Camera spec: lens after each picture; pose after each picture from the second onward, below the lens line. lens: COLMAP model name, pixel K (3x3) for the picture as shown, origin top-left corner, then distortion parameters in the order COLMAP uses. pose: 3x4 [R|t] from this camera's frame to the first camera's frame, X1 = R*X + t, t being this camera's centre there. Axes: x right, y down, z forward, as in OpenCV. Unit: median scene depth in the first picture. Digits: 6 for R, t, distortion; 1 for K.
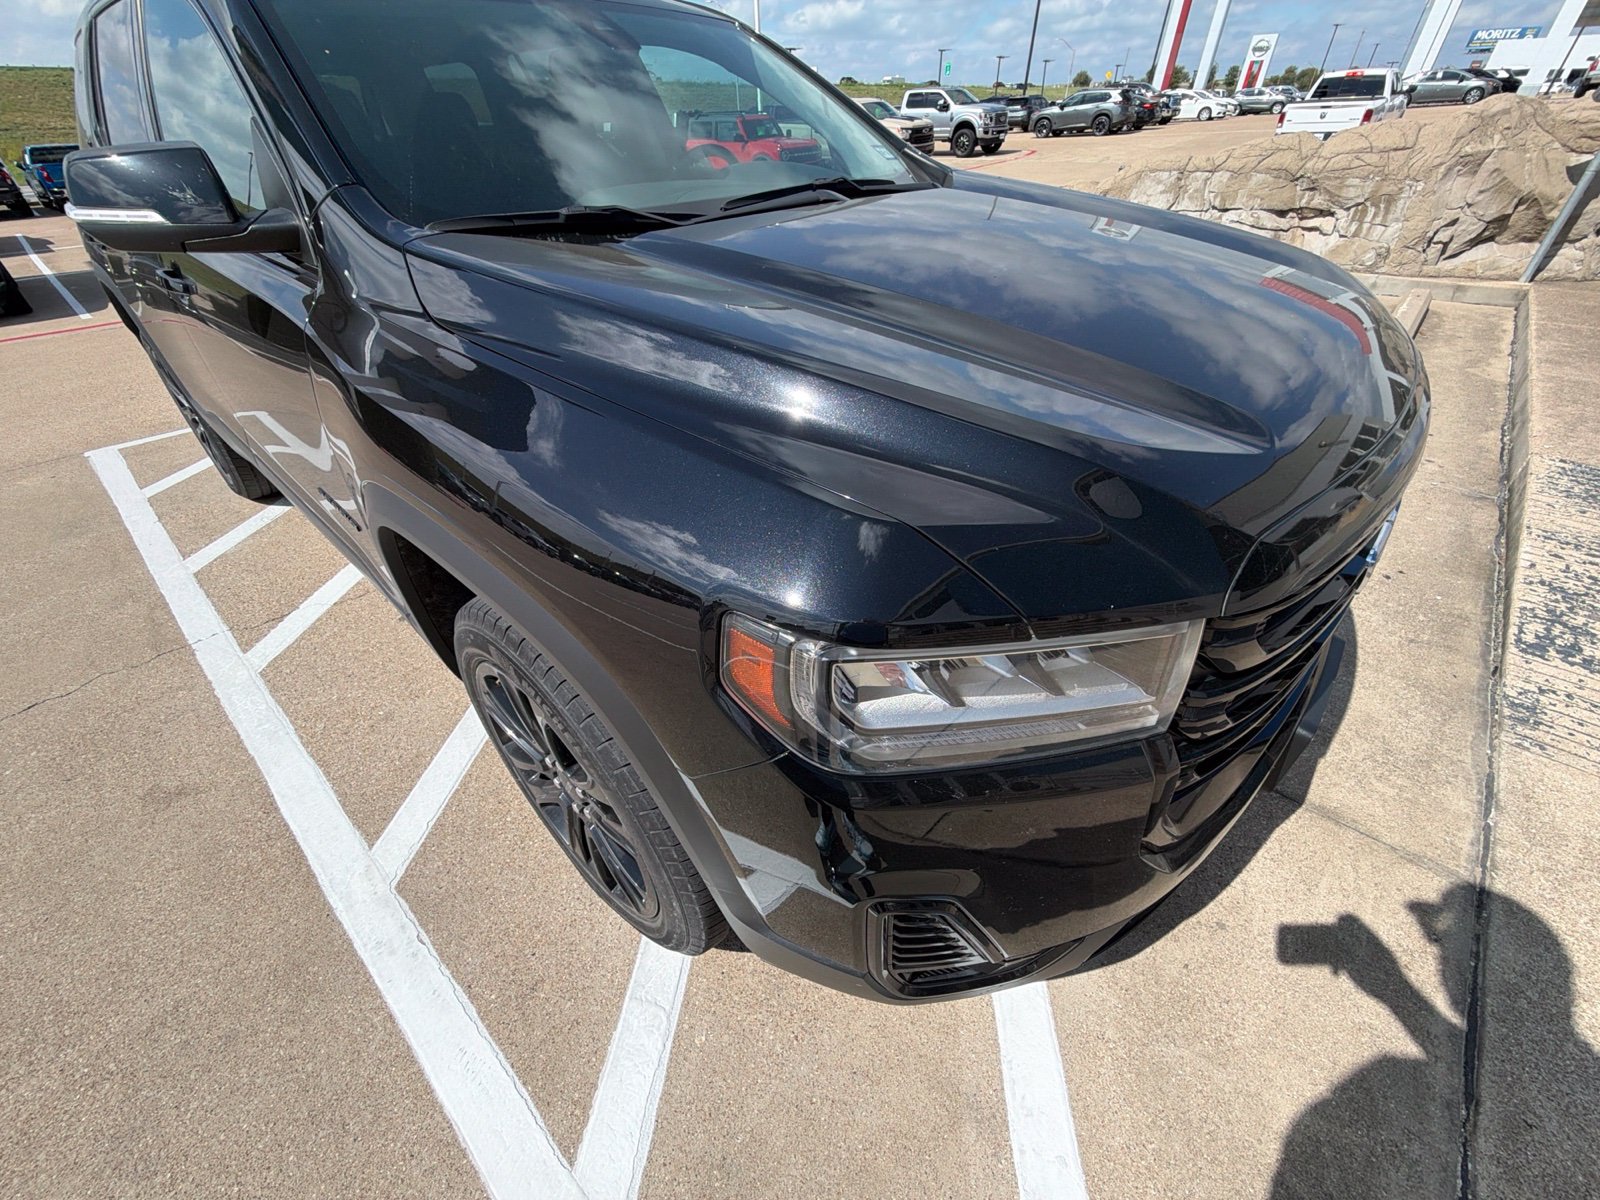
lens RADIAL K [[639.6, 0, 807.1], [0, 639.6, 599.3], [0, 0, 1]] dist [0.001278, -0.000200]
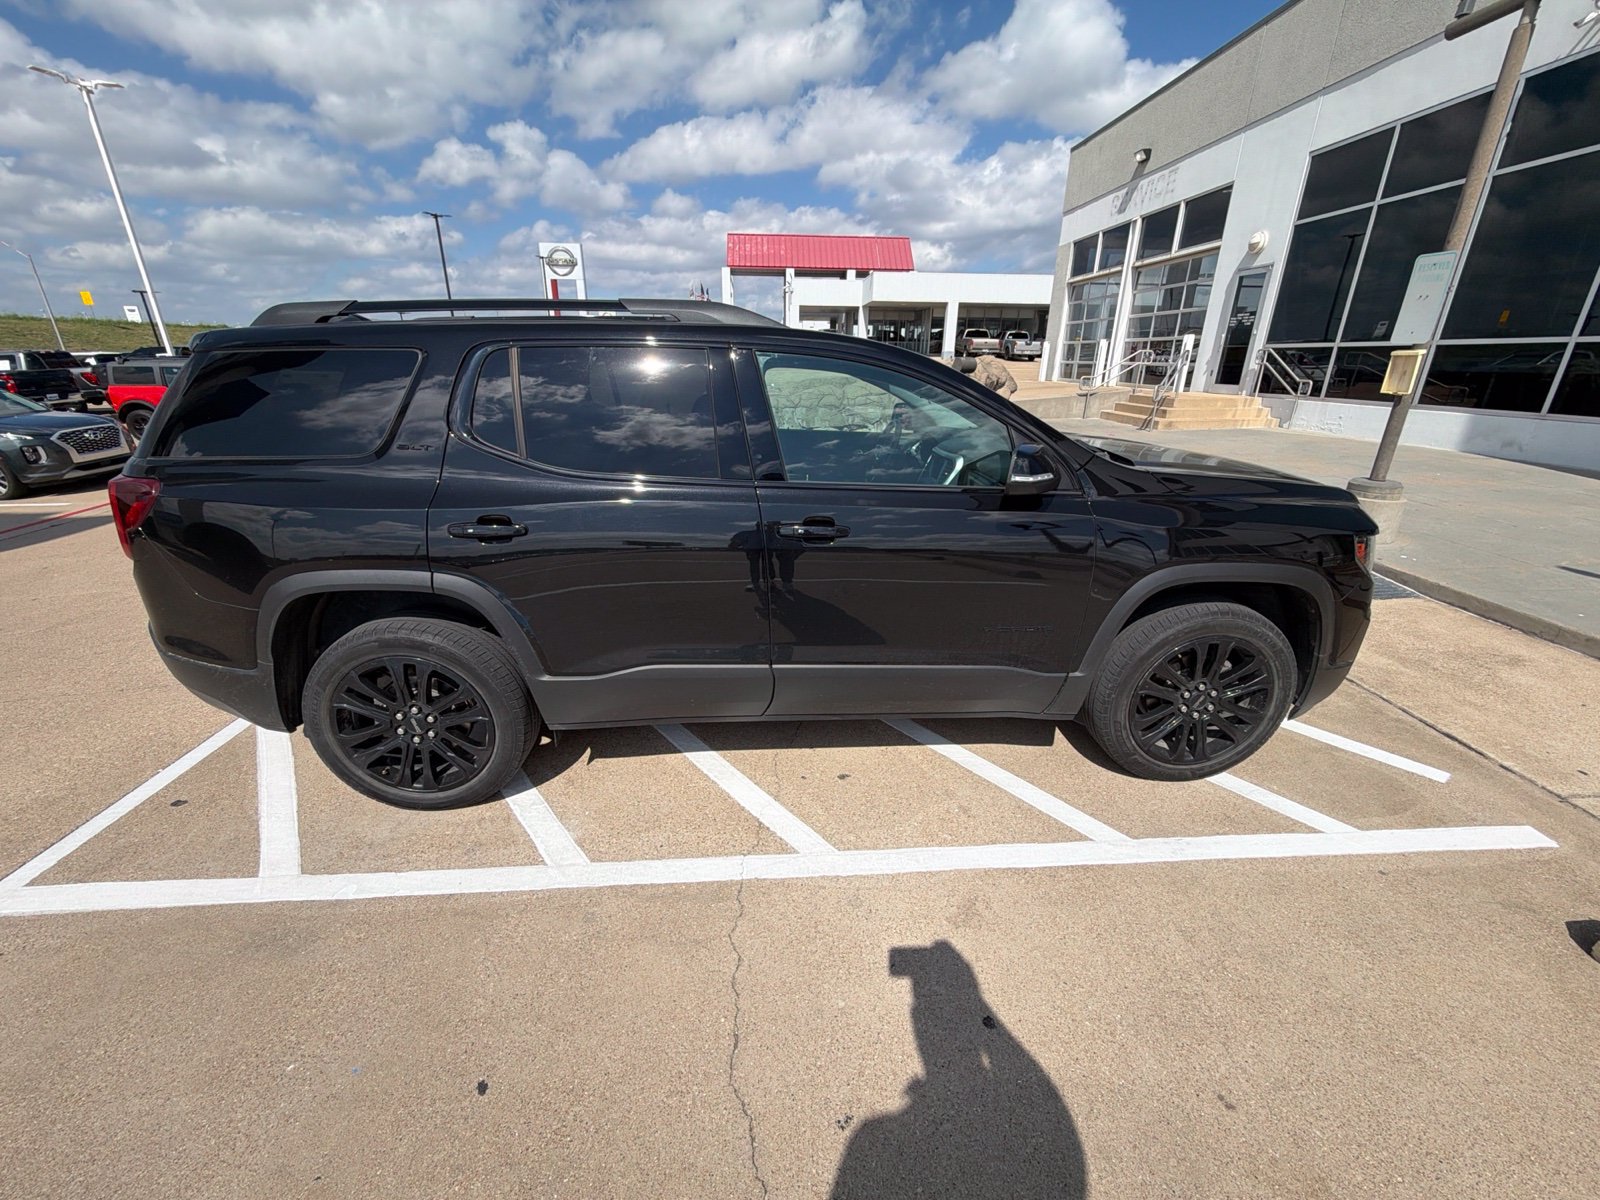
lens RADIAL K [[639.6, 0, 803.2], [0, 639.6, 593.6], [0, 0, 1]] dist [0.001278, -0.000200]
pose [[0.704907, -0.233120, 0.669896, -1.769055], [0.417700, 0.899746, -0.126425, -0.198329], [-0.573264, 0.368934, 0.731612, 0.068636]]
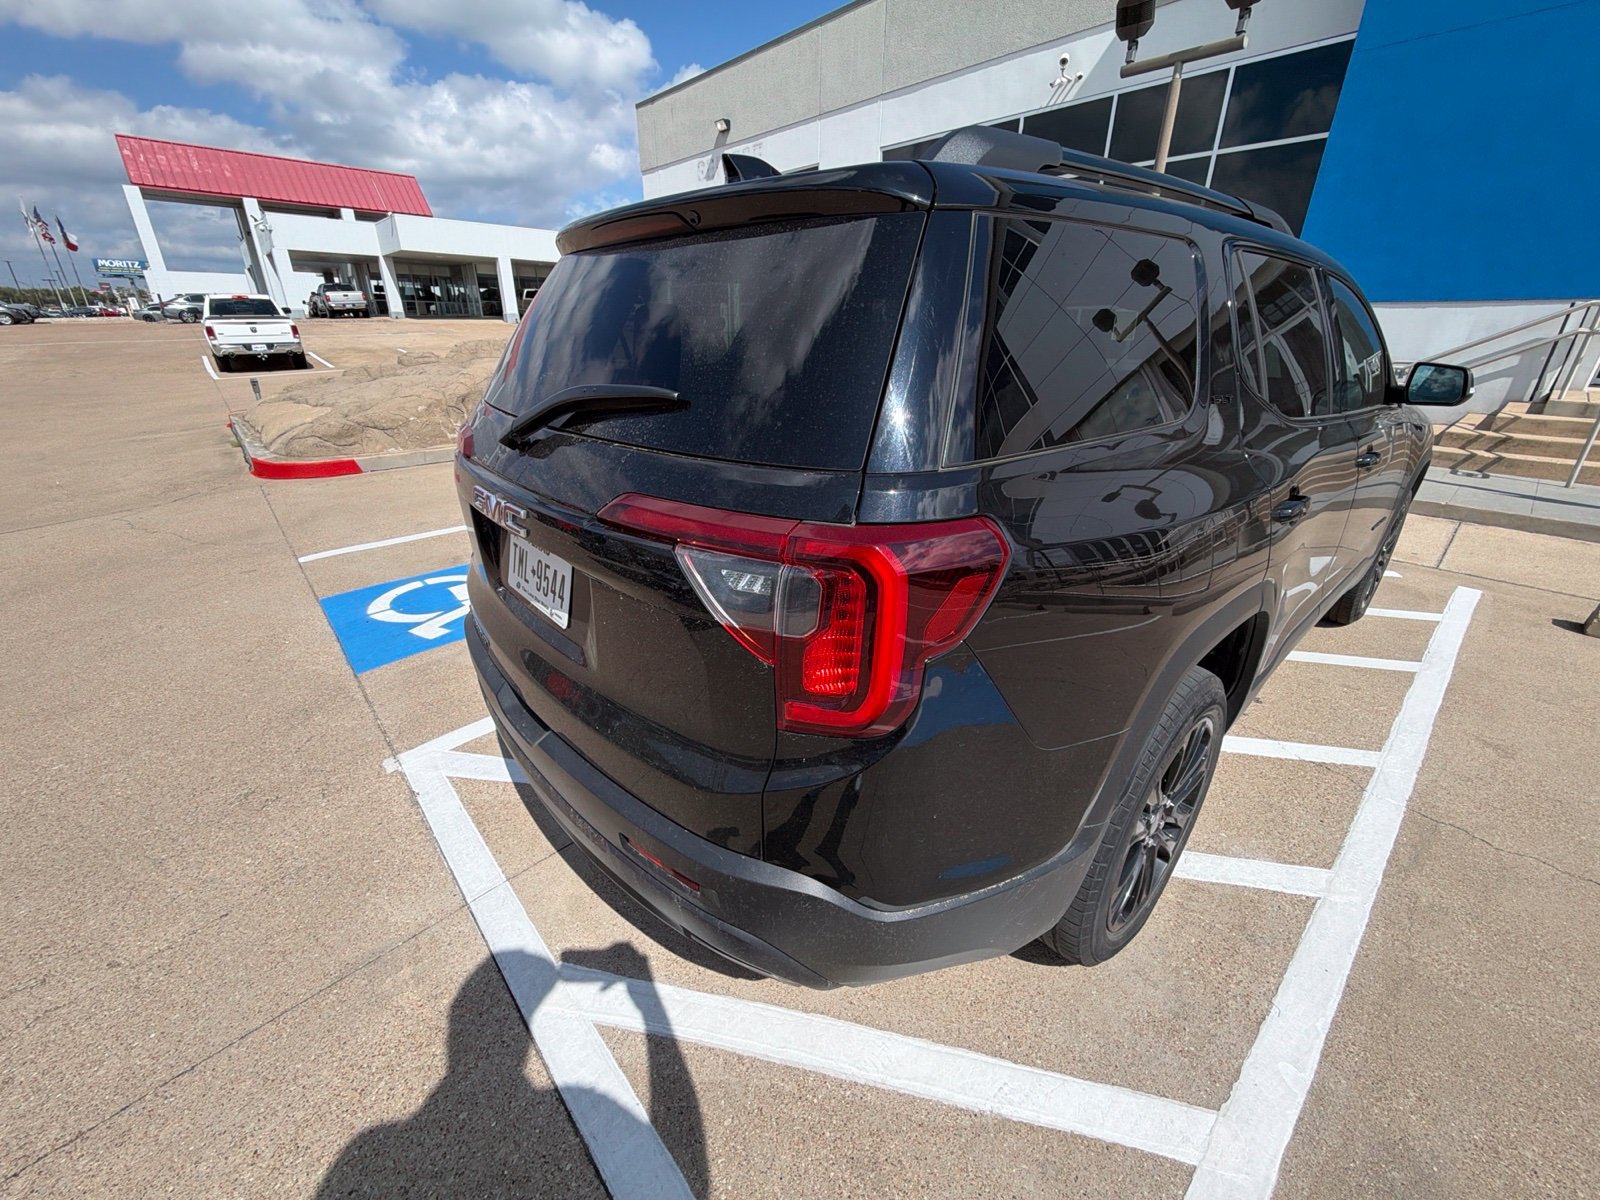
lens RADIAL K [[639.6, 0, 802.6], [0, 639.6, 596.5], [0, 0, 1]] dist [0.001278, -0.000200]
pose [[0.107725, -0.376340, 0.920197, -2.268917], [0.591507, 0.768198, 0.244930, -1.207034], [-0.799071, 0.517918, 0.305362, 1.551972]]
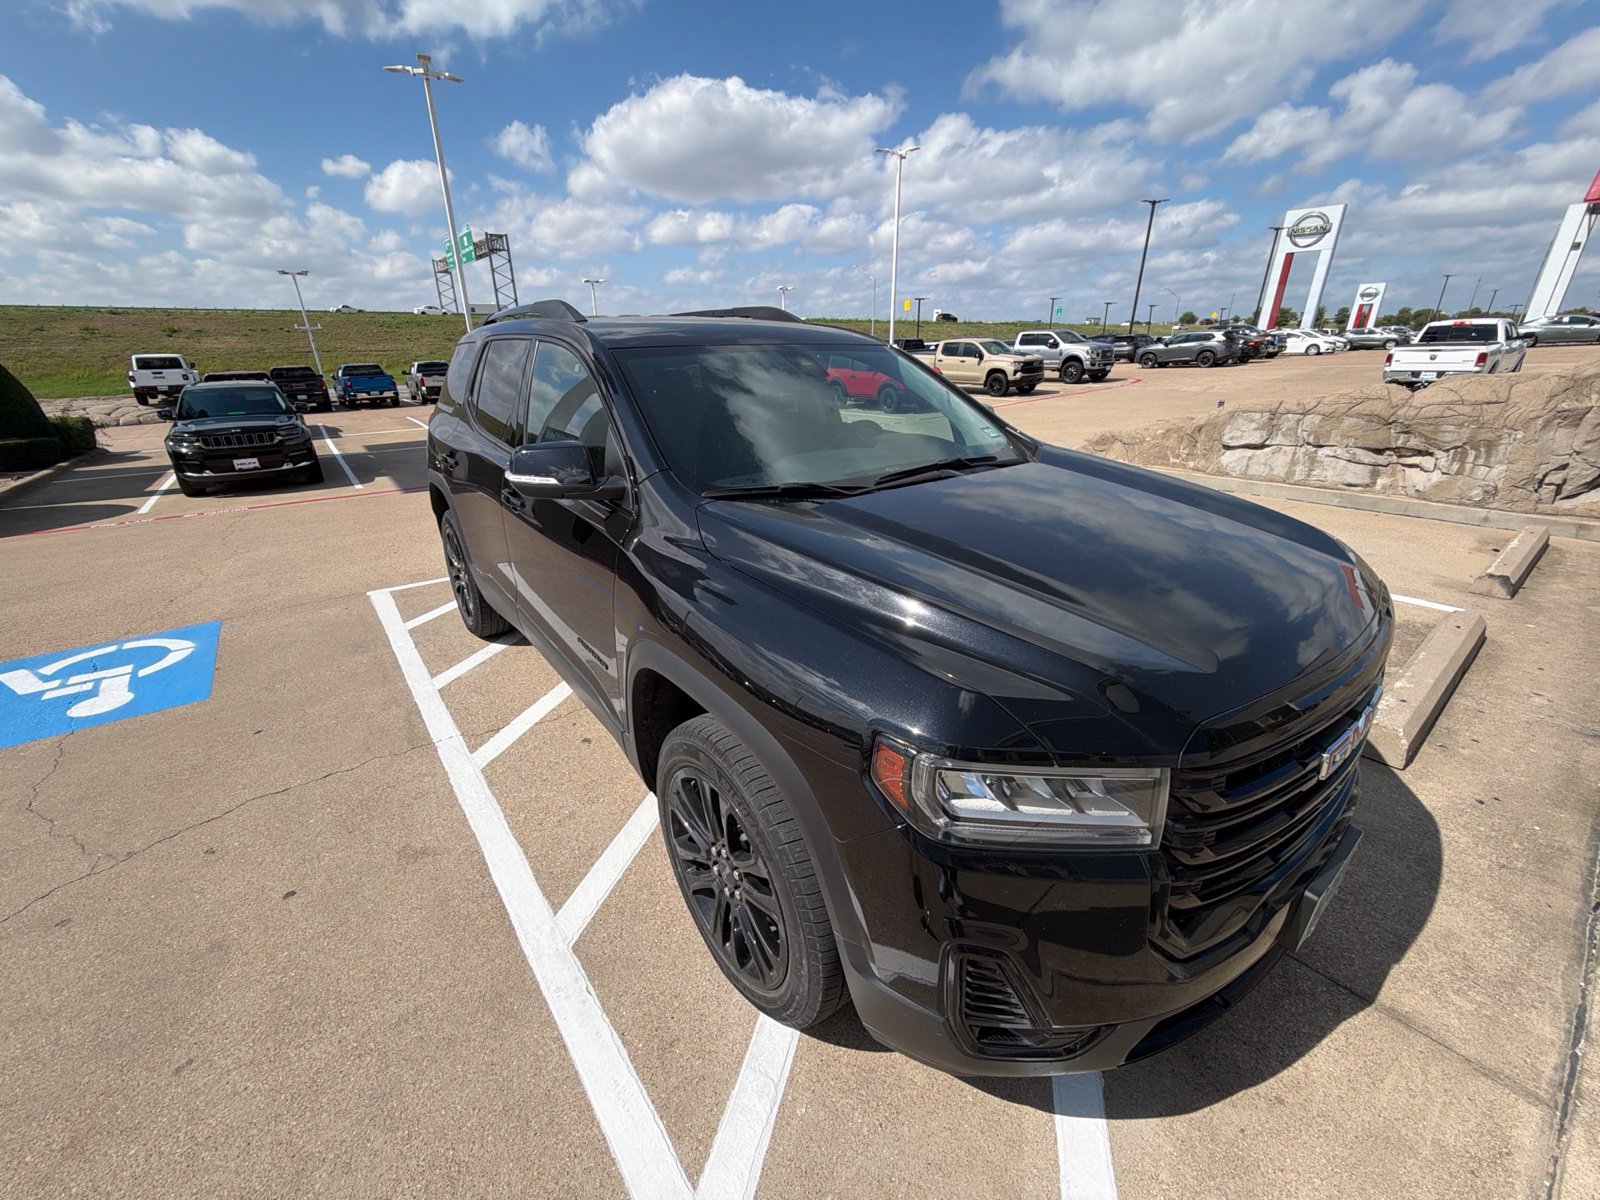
lens RADIAL K [[639.6, 0, 807.2], [0, 639.6, 602.7], [0, 0, 1]] dist [0.001278, -0.000200]
pose [[0.984354, 0.072091, -0.160780, -0.020748], [-0.111368, 0.961652, -0.250646, 0.045937], [0.136545, 0.264630, 0.954634, -0.277933]]
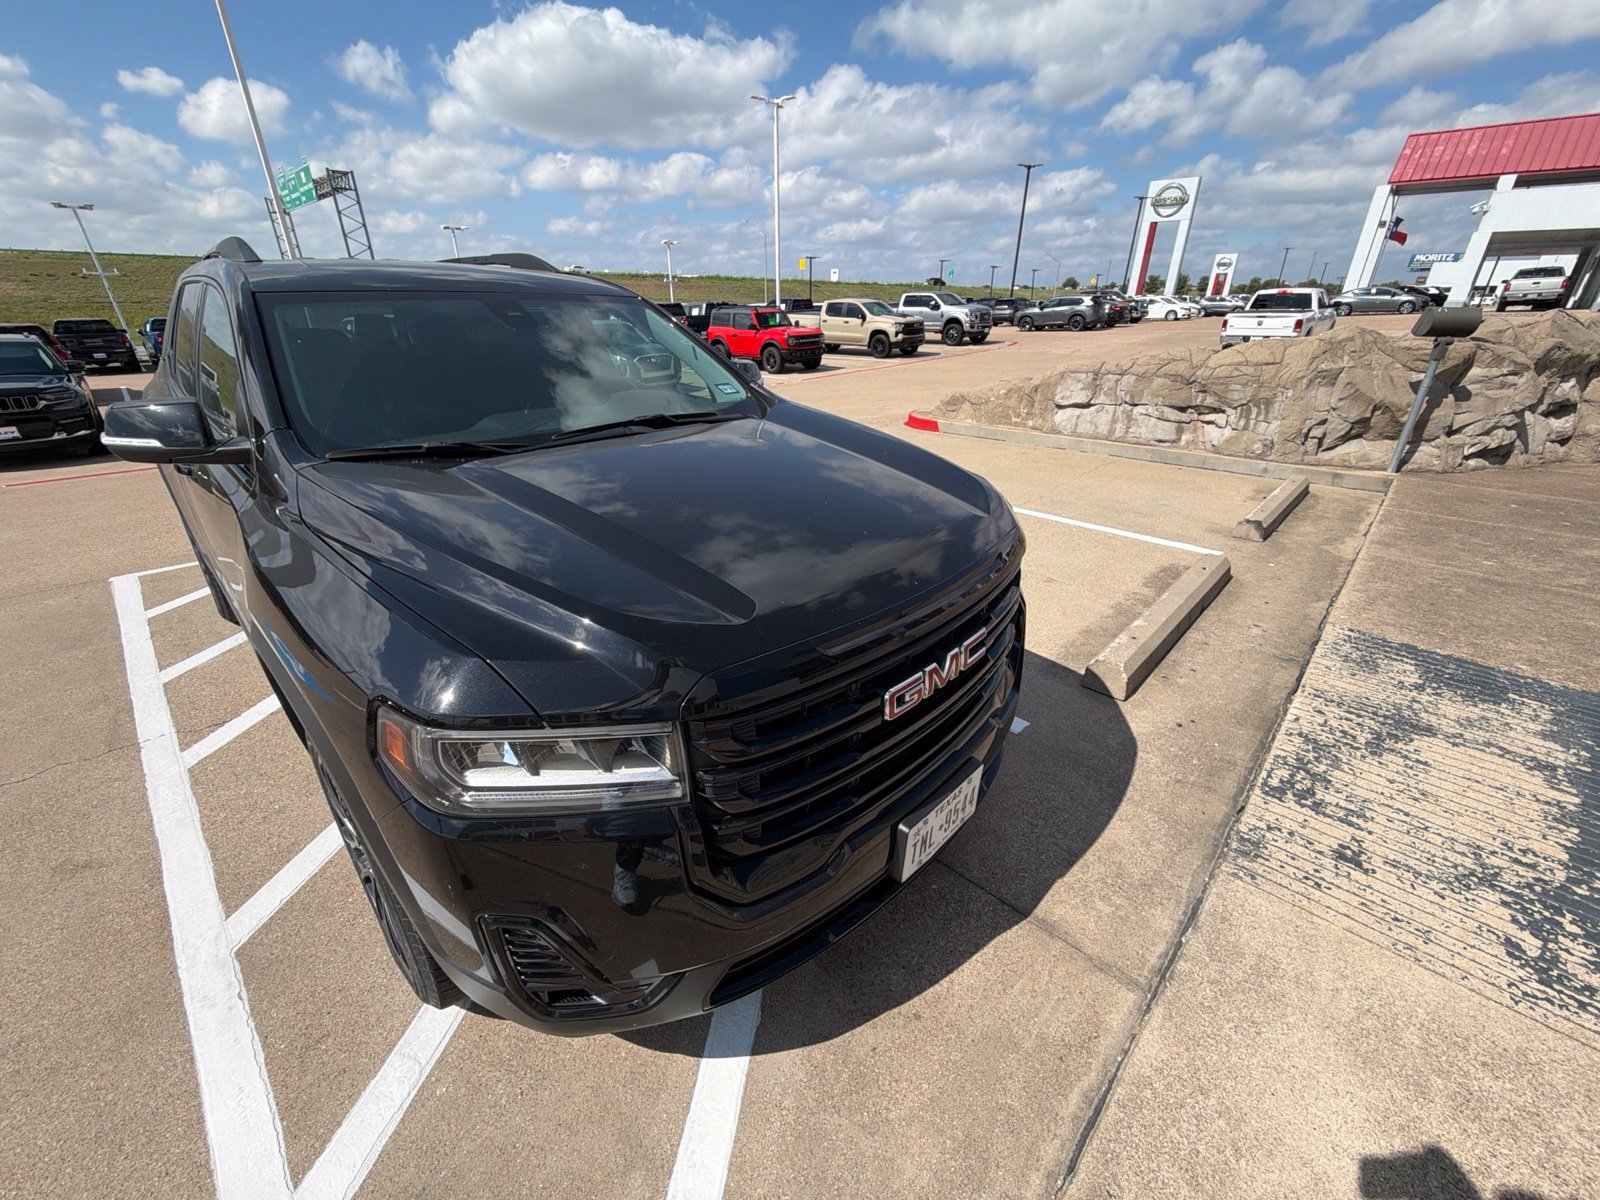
lens RADIAL K [[639.6, 0, 805.6], [0, 639.6, 599.1], [0, 0, 1]] dist [0.001278, -0.000200]
pose [[0.999131, 0.034425, -0.023493, 0.338324], [-0.038658, 0.976129, -0.213725, 0.020088], [0.015575, 0.214447, 0.976611, -0.226926]]
